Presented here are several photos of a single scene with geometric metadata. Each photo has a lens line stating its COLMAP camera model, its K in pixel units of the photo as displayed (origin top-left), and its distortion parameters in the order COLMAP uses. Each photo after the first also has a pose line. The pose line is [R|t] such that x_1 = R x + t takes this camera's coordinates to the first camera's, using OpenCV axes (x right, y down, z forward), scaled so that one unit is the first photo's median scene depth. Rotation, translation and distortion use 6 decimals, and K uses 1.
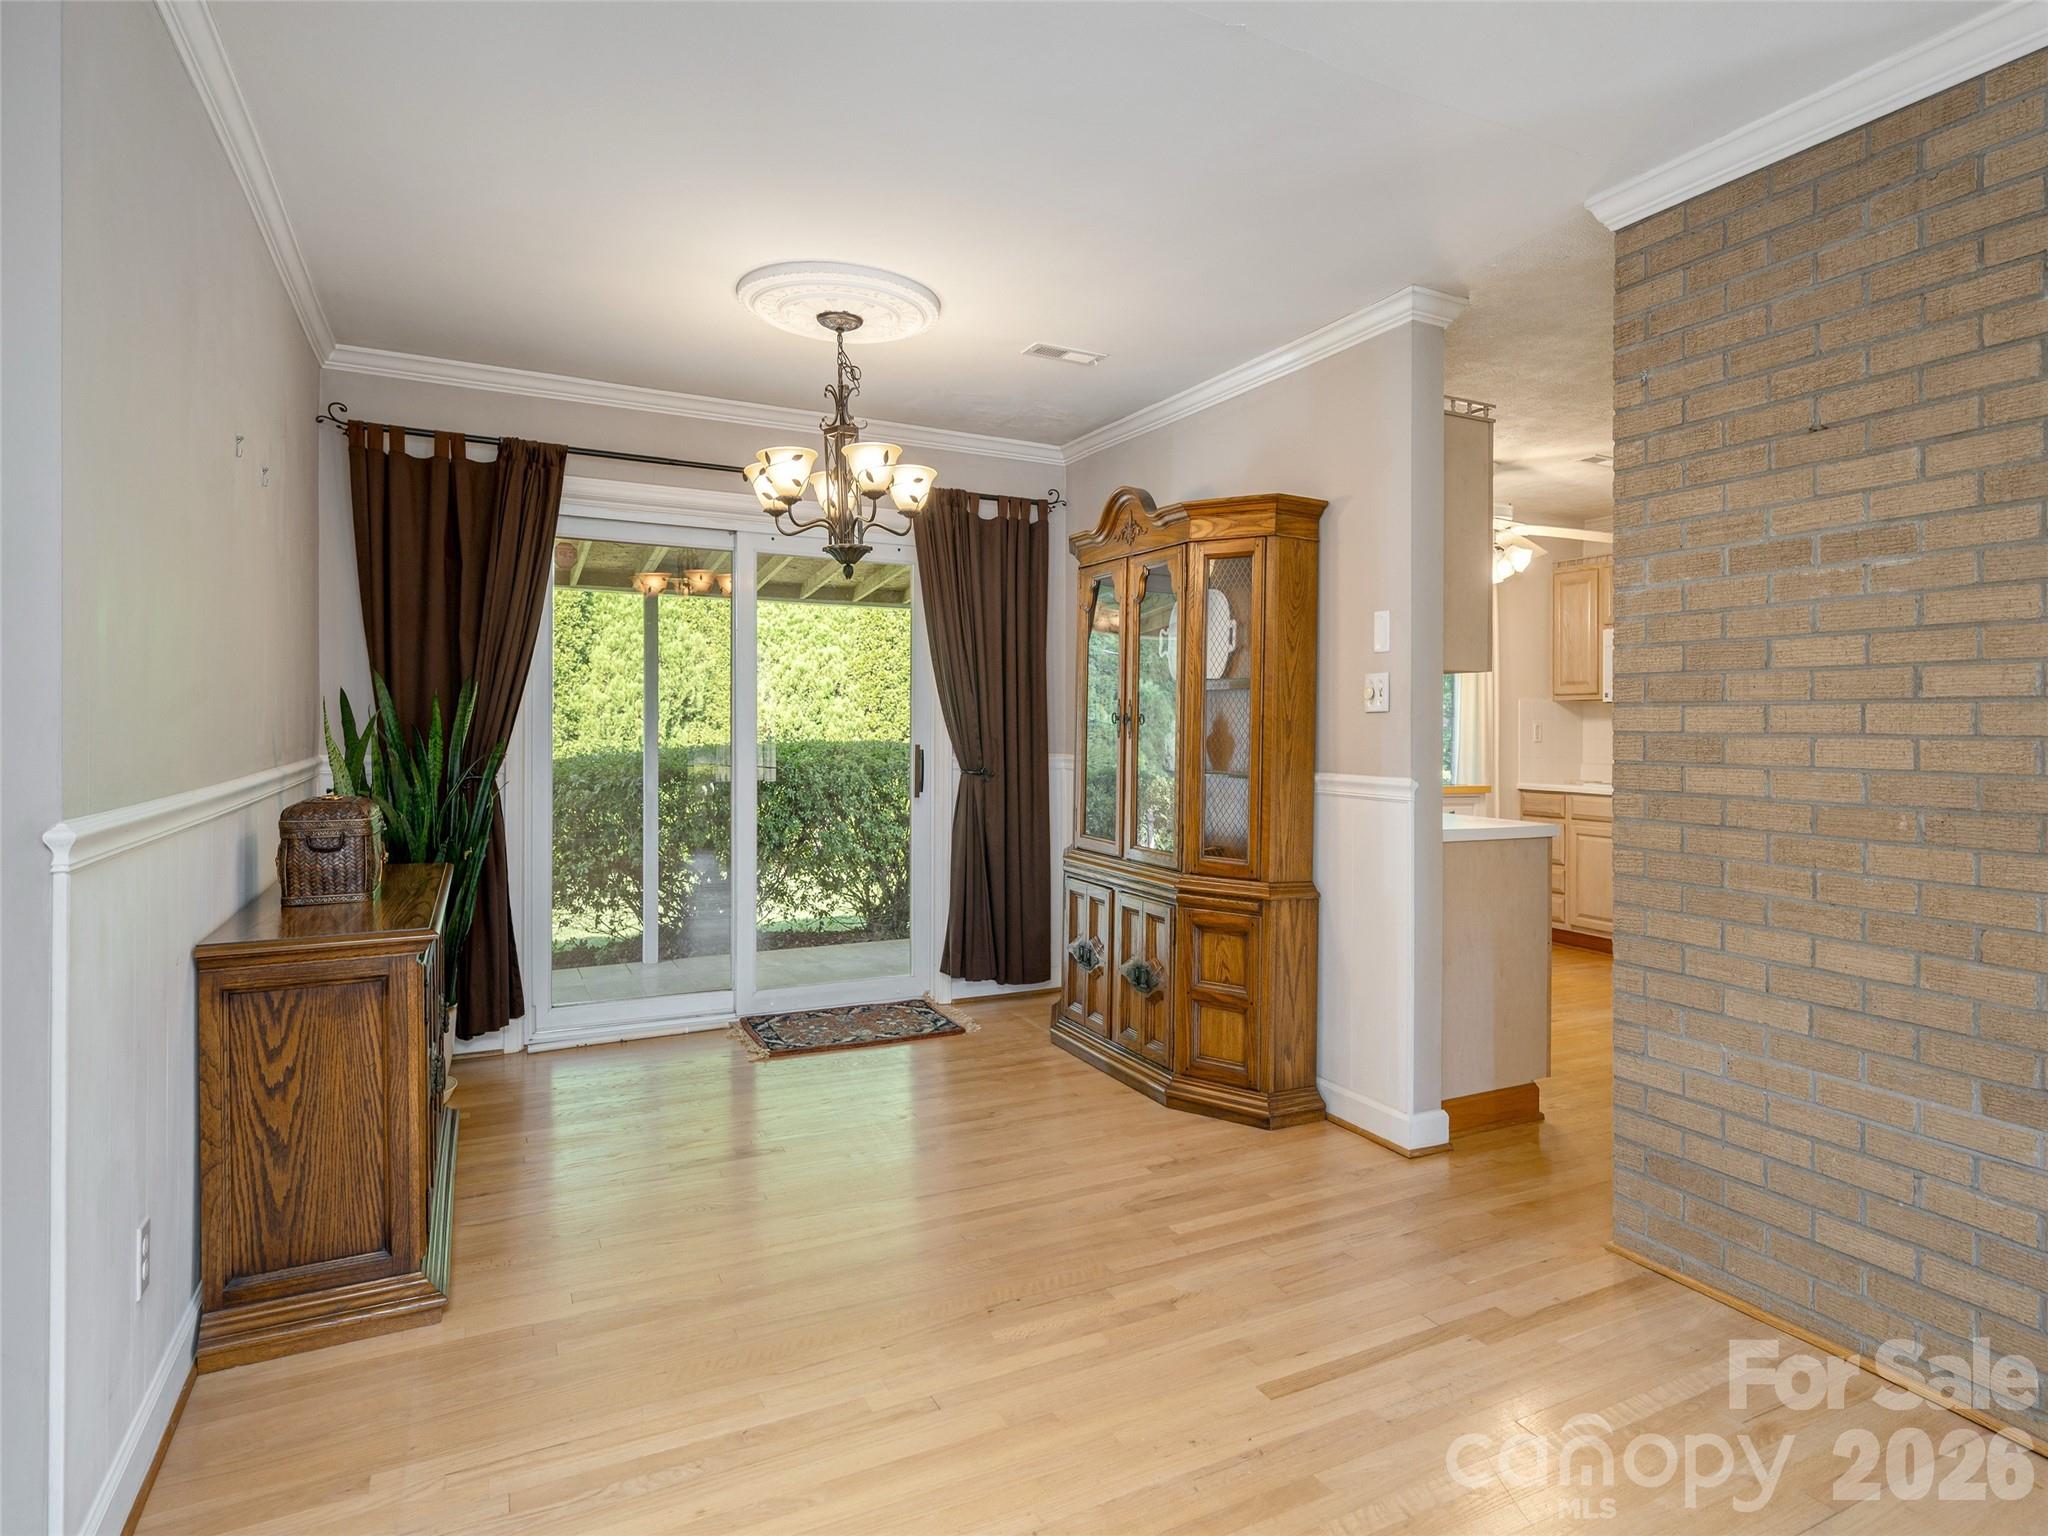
lens RADIAL K [[1070.2, 0, 1007.5], [0, 1070.2, 754.1], [0, 0, 1]] dist [0.011128, -0.001578]
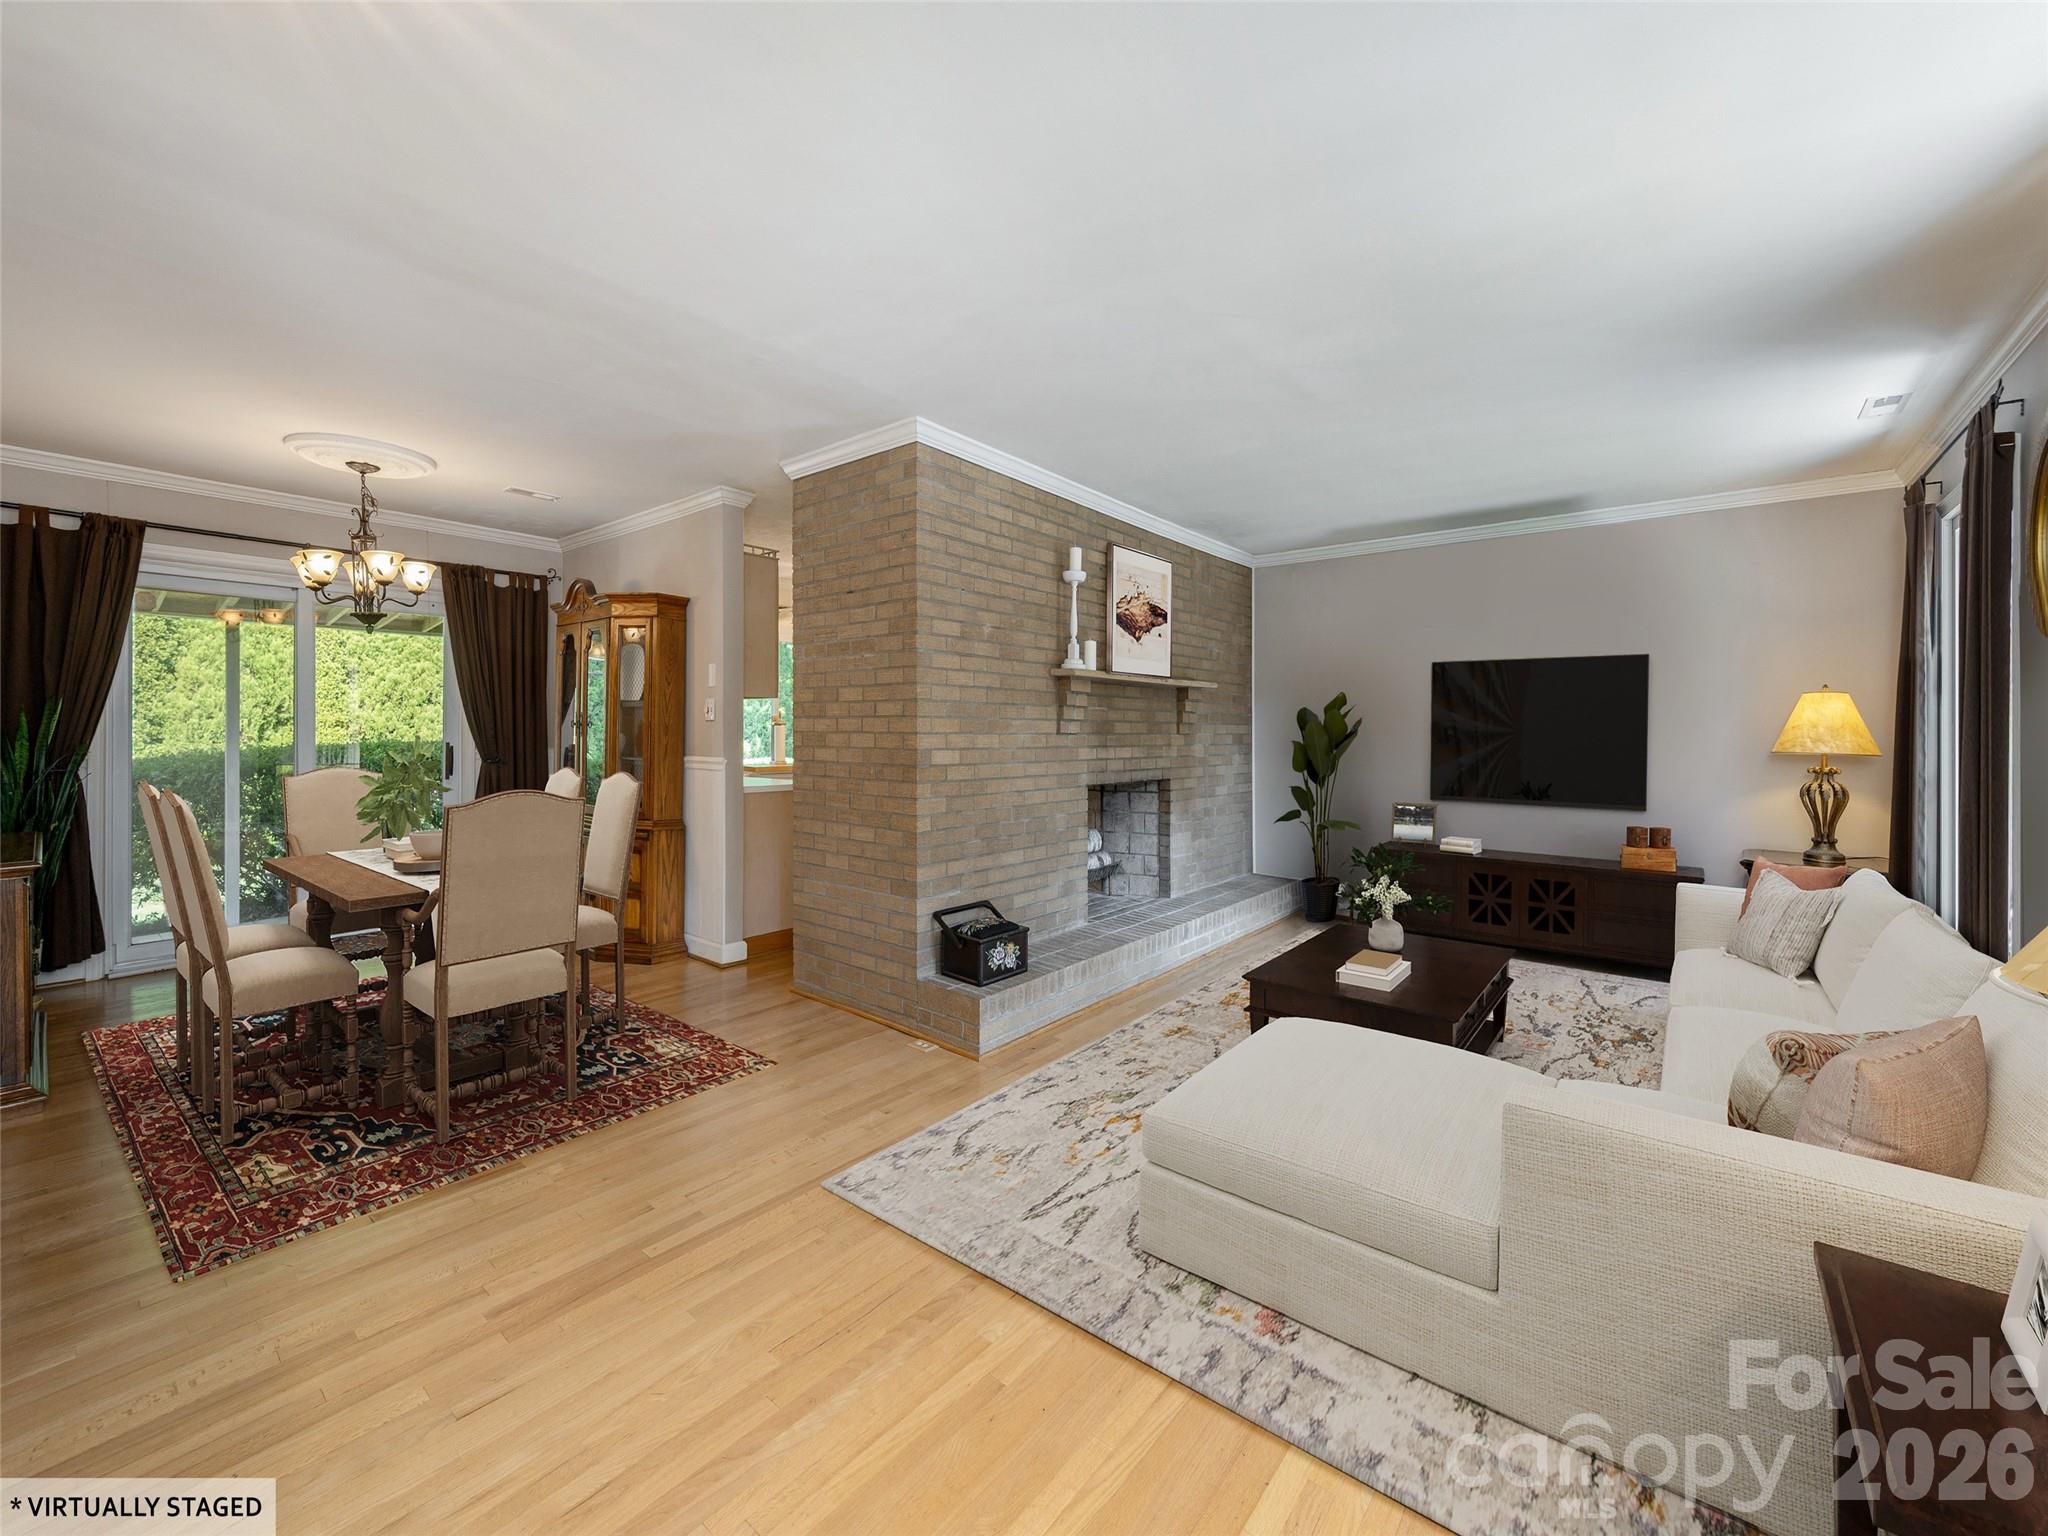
lens RADIAL K [[824.6, 0, 878.0], [0, 824.6, 734.0], [0, 0, 1]] dist [-0.001626, 0.000485]
pose [[0.944796, -0.007173, 0.327580, 0.148211], [0.013218, 0.999781, -0.016230, 0.007957], [-0.327392, 0.019664, 0.944684, -0.343246]]
